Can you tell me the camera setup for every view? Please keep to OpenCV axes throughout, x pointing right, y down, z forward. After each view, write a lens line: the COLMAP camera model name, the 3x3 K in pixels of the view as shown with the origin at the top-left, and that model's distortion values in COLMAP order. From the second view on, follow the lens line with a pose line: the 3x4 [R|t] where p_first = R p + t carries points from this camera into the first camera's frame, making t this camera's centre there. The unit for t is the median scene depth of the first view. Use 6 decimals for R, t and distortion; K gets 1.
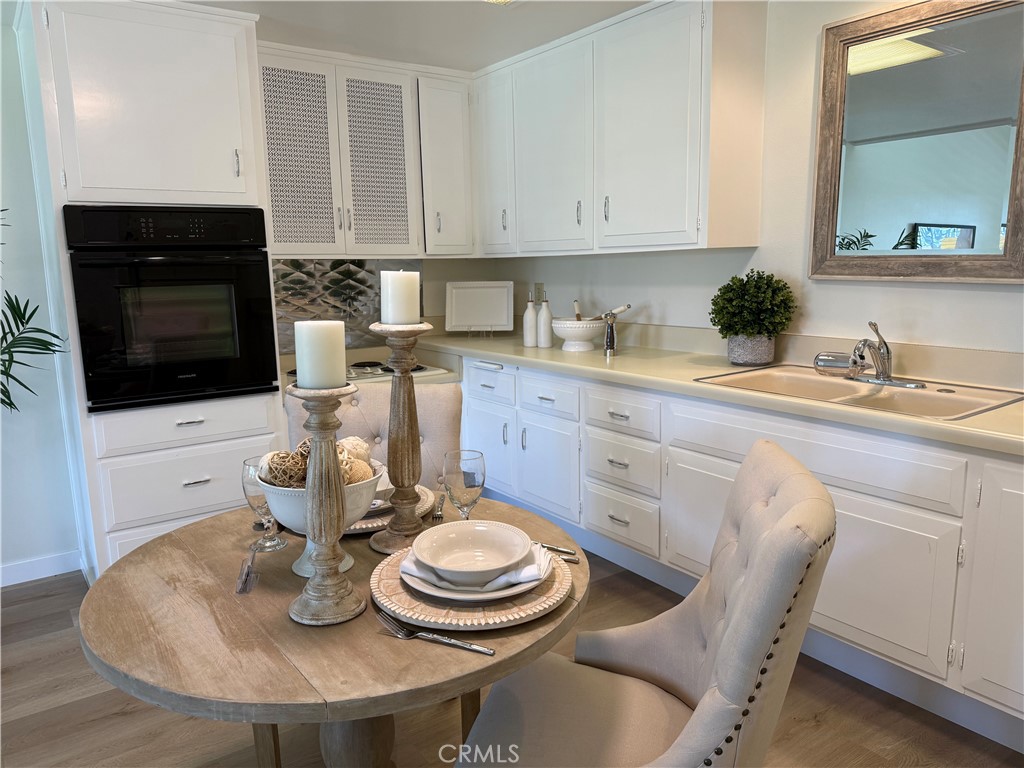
lens RADIAL K [[721.9, 0, 503.0], [0, 721.9, 385.3], [0, 0, 1]] dist [0.071971, -0.101623]
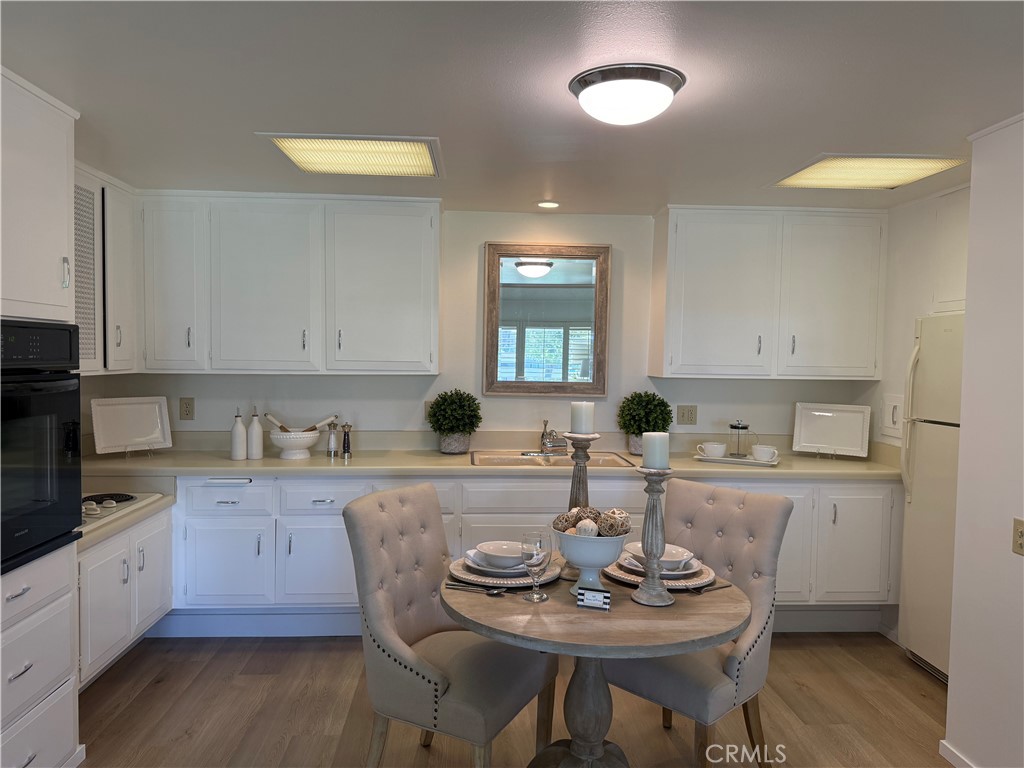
lens RADIAL K [[721.9, 0, 507.7], [0, 721.9, 382.6], [0, 0, 1]] dist [0.071971, -0.101623]
pose [[0.532016, -0.004518, 0.846722, -0.846843], [0.122495, 0.989877, -0.071685, -0.054117], [-0.837827, 0.141856, 0.527184, 0.139617]]
